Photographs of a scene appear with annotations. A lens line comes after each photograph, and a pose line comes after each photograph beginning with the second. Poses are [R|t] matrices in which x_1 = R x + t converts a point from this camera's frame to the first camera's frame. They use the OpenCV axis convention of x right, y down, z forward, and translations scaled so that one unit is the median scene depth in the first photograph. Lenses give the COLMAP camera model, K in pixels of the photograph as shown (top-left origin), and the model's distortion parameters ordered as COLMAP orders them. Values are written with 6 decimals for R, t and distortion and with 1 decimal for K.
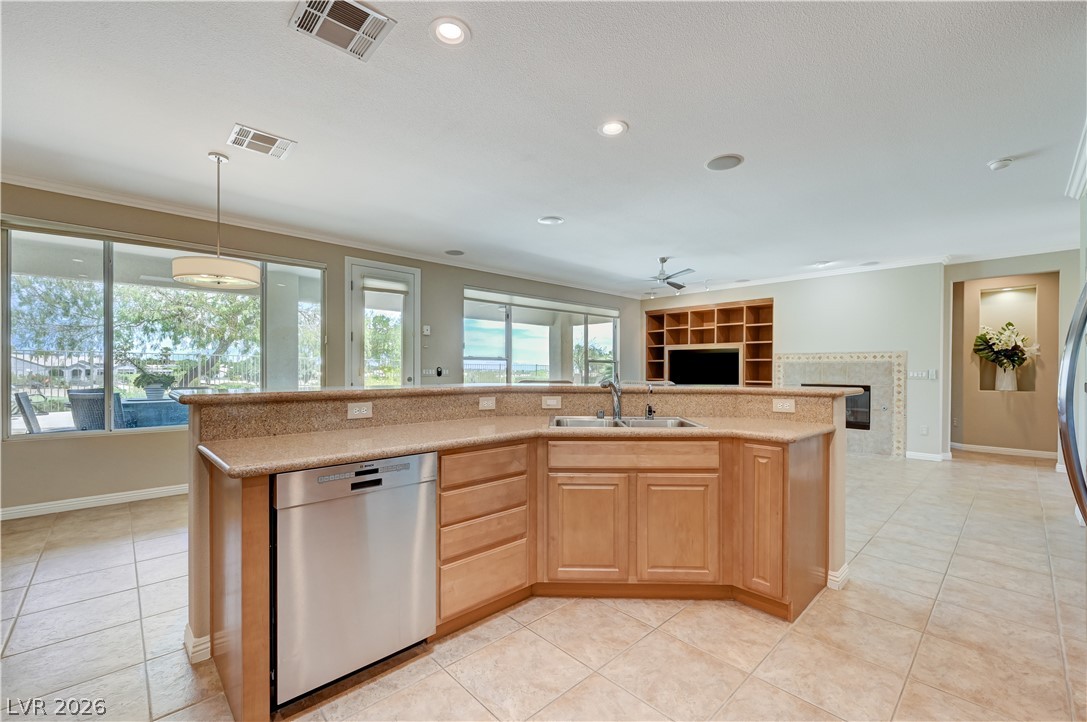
lens RADIAL K [[449.9, 0, 549.3], [0, 449.9, 373.6], [0, 0, 1]] dist [-0.000911, 0.000147]
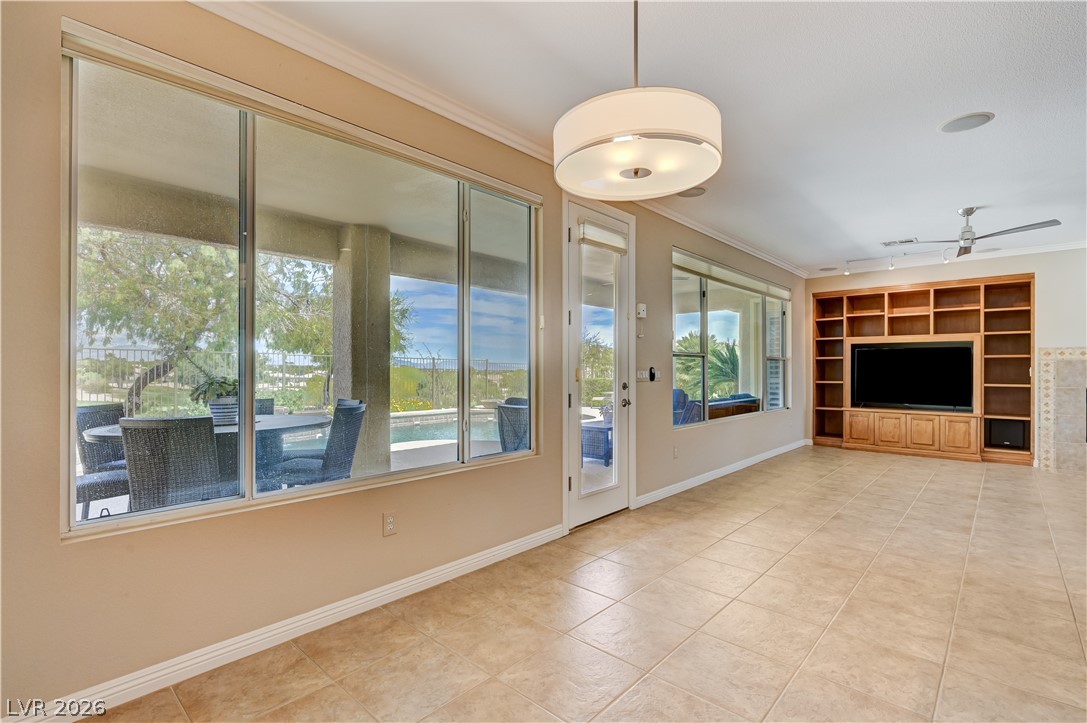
lens RADIAL K [[509.7, 0, 541.0], [0, 509.7, 350.4], [0, 0, 1]] dist [0.000339, 0.000071]
pose [[0.998154, -0.000907, 0.060727, -0.392972], [0.003899, 0.998783, -0.049170, -0.002425], [-0.060609, 0.049316, 0.996943, 0.233407]]
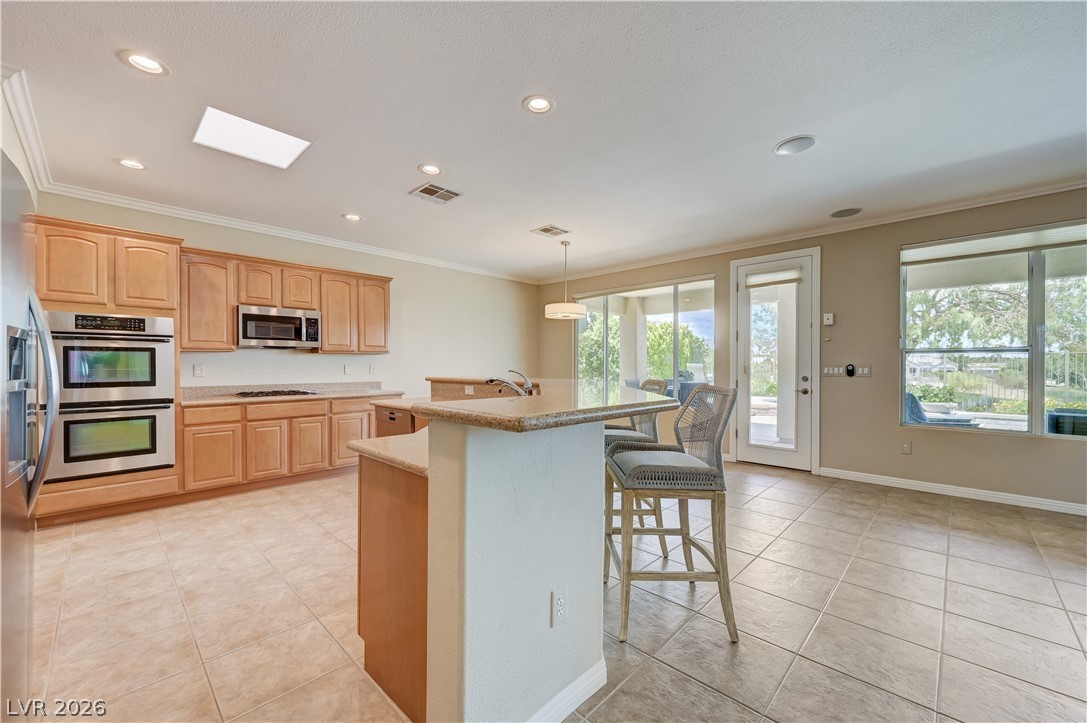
lens RADIAL K [[431.6, 0, 546.4], [0, 431.6, 368.2], [0, 0, 1]] dist [-0.001897, 0.000029]
pose [[0.039525, 0.001083, -0.999218, 0.409050], [-0.010865, 0.999941, 0.000654, -0.002657], [0.999160, 0.010830, 0.039534, 0.392779]]
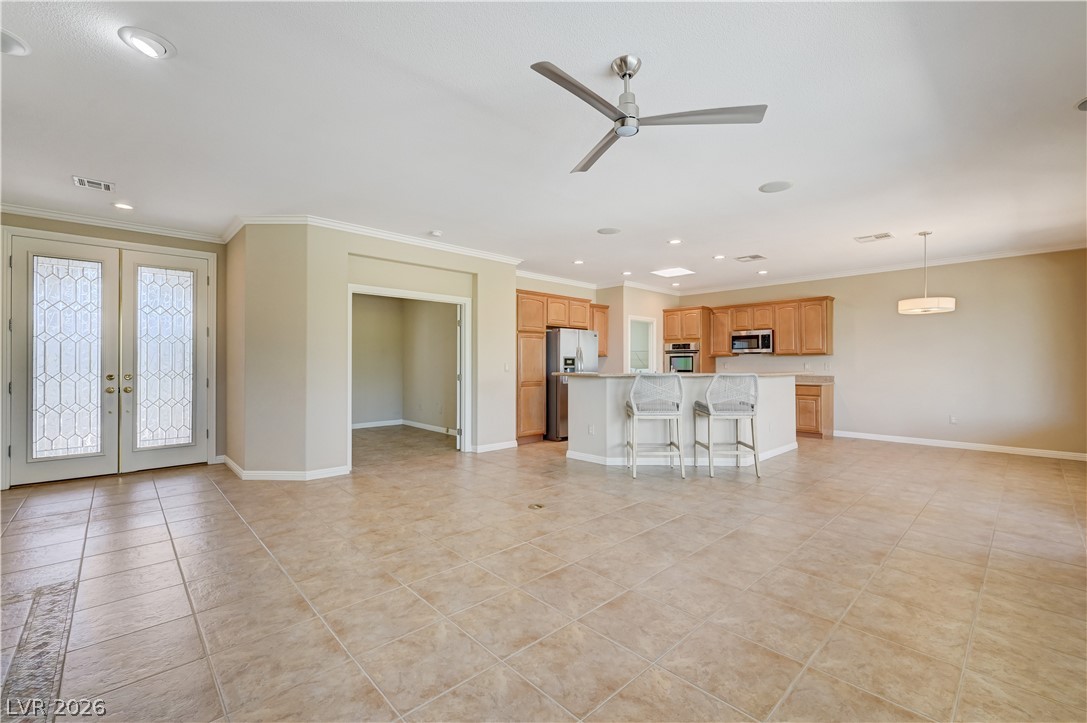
lens RADIAL K [[455.5, 0, 547.7], [0, 455.5, 365.8], [0, 0, 1]] dist [-0.000799, 0.000160]
pose [[-0.999938, -0.004796, 0.010003, 0.268645], [-0.004641, 0.999868, 0.015556, -0.011557], [-0.010077, 0.015508, -0.999829, 1.199818]]
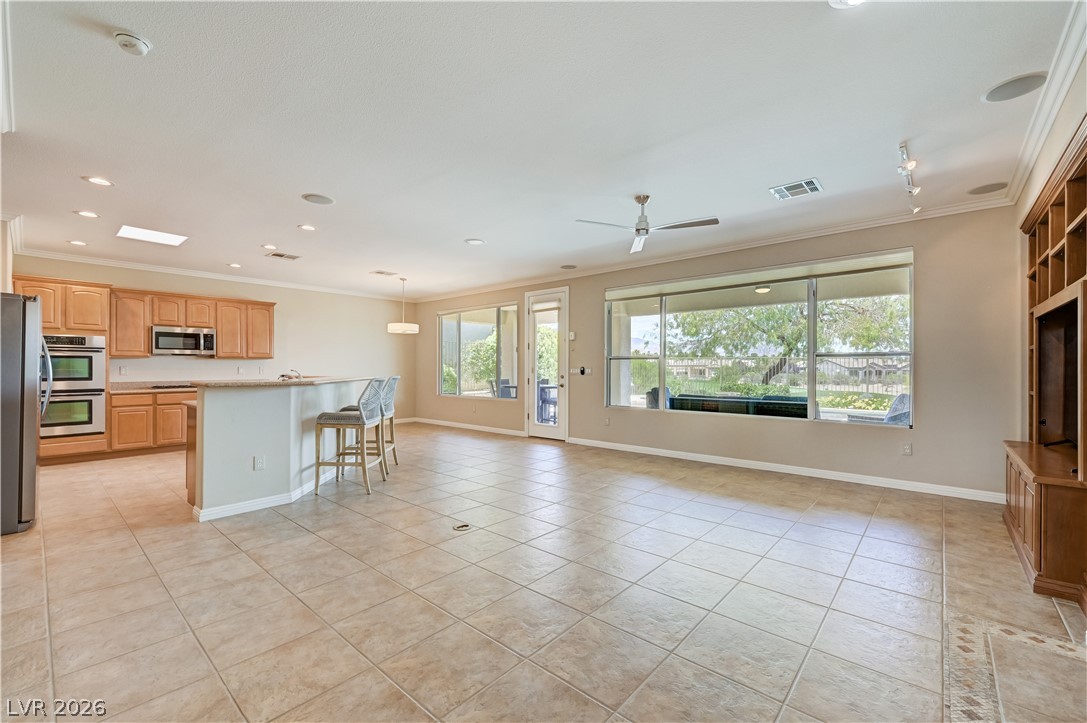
lens RADIAL K [[455.5, 0, 547.7], [0, 455.5, 365.8], [0, 0, 1]] dist [-0.000799, 0.000160]
pose [[0.087597, -0.009562, -0.996110, 0.779957], [-0.010688, 0.999887, -0.010538, -0.003280], [0.996099, 0.011570, 0.087485, 0.704487]]
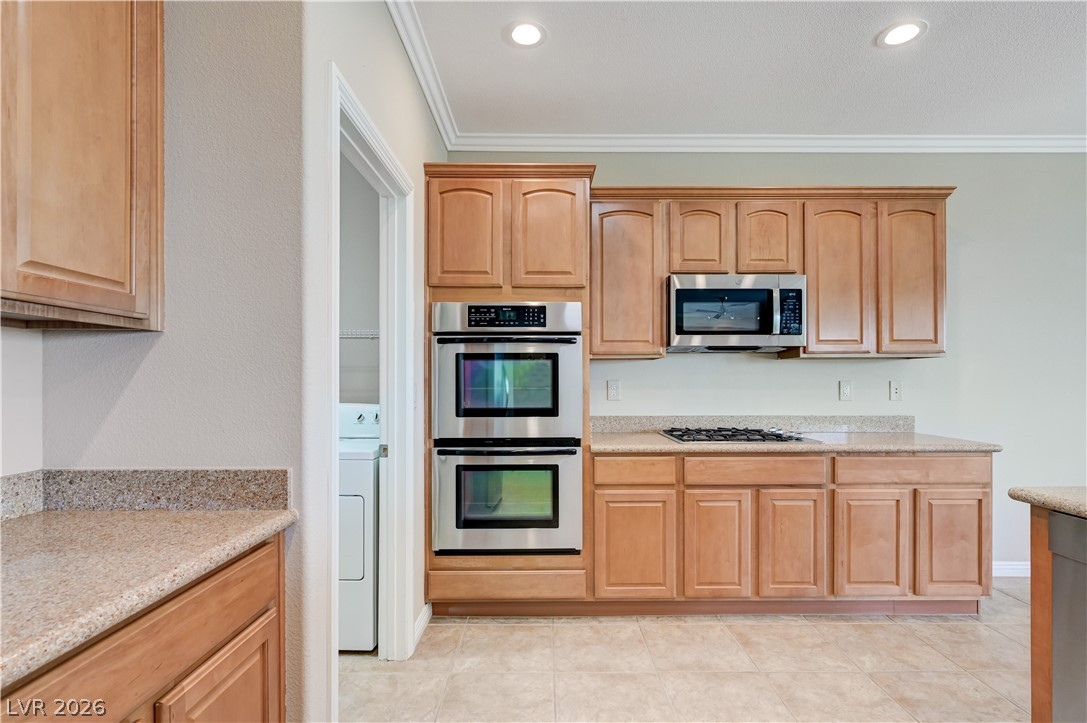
lens RADIAL K [[533.5, 0, 545.9], [0, 533.5, 379.8], [0, 0, 1]] dist [-0.001308, -0.000098]
pose [[-0.686443, -0.006617, -0.727154, 0.165687], [-0.012416, 0.999919, 0.002622, -0.003284], [0.727078, 0.010828, -0.686469, 0.206655]]
